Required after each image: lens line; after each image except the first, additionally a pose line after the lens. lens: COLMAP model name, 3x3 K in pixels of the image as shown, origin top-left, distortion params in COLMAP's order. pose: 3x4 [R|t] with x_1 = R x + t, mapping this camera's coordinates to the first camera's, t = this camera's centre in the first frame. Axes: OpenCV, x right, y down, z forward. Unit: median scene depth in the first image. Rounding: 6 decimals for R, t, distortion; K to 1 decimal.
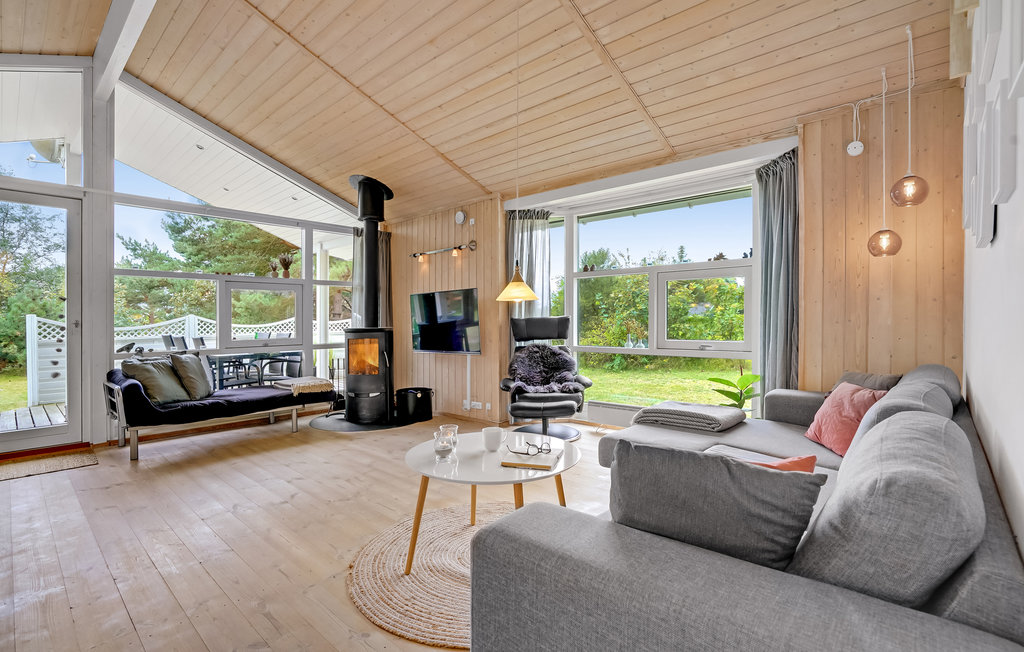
lens RADIAL K [[476.0, 0, 511.5], [0, 476.0, 315.5], [0, 0, 1]] dist [-0.000043, 0.000000]
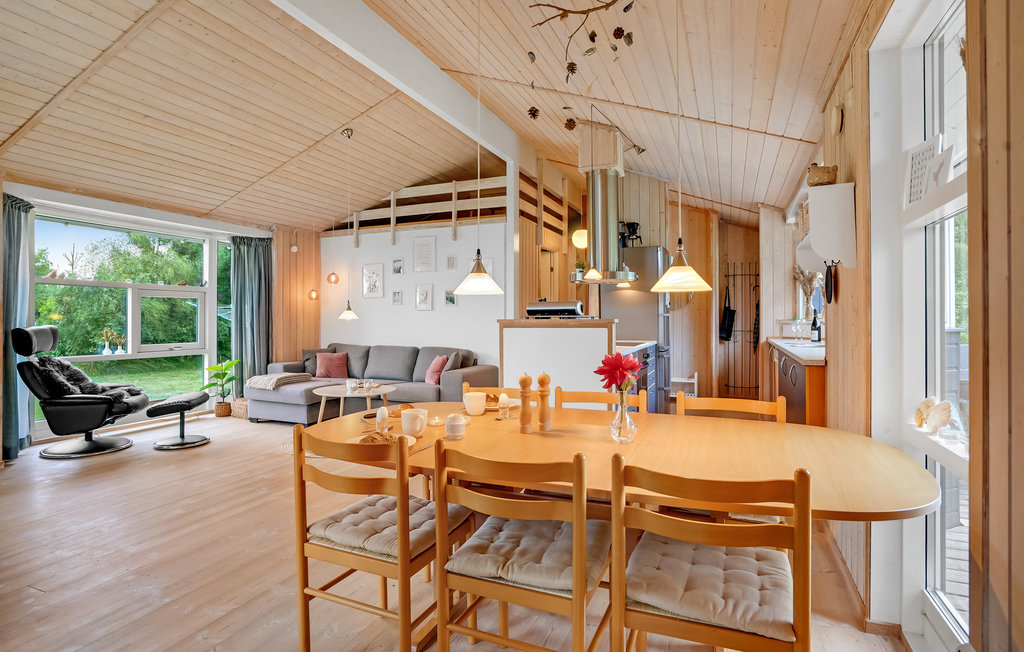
lens RADIAL K [[532.8, 0, 509.4], [0, 532.8, 315.8], [0, 0, 1]] dist [-0.038897, 0.029502]
pose [[-0.322525, 0.013082, 0.946471, -1.040409], [-0.001764, 0.999894, -0.014422, -0.004660], [-0.946559, -0.006321, -0.322468, 0.458991]]
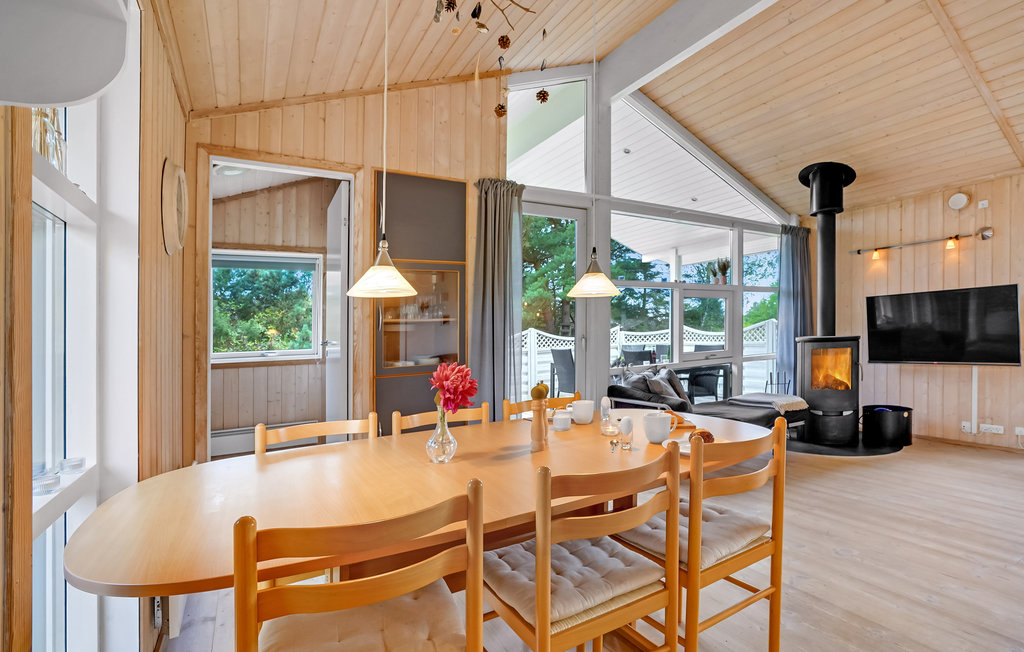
lens RADIAL K [[476.8, 0, 511.1], [0, 476.8, 344.7], [0, 0, 1]] dist [-0.038543, -0.000297]
pose [[0.946933, -0.006913, -0.321357, -0.589255], [0.015377, 0.999598, 0.023809, 0.011972], [0.321064, -0.027487, 0.946659, 0.000958]]
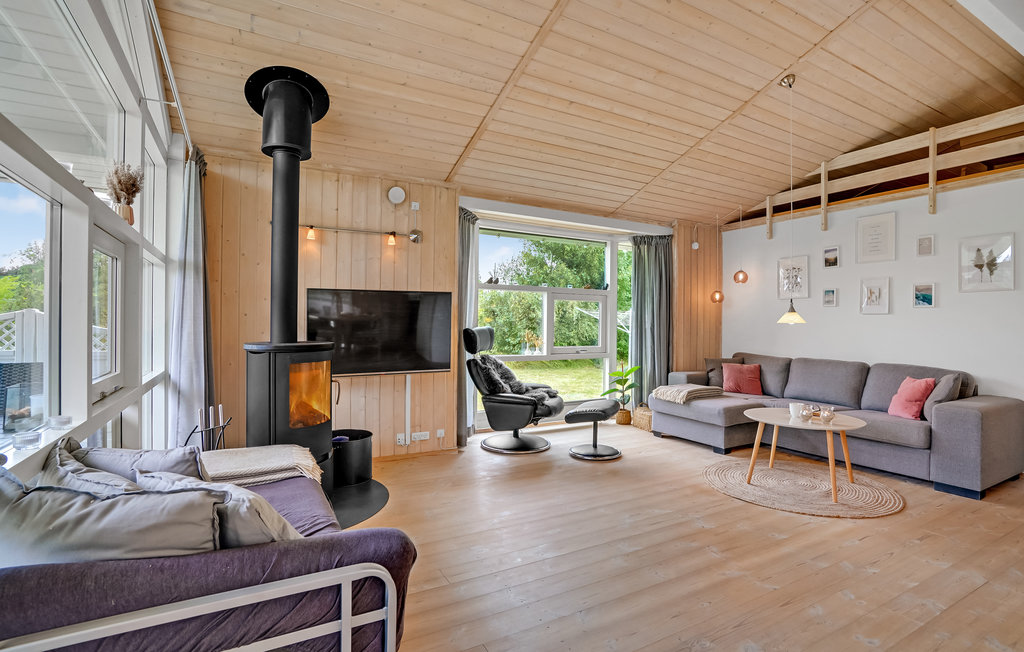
lens RADIAL K [[499.6, 0, 512.0], [0, 499.6, 326.0], [0, 0, 1]] dist [-0.000872, -0.000065]
pose [[0.316790, 0.008125, 0.948461, -0.805566], [-0.020055, 0.999797, -0.001866, 0.000634], [-0.948284, -0.018430, 0.316888, 0.574813]]
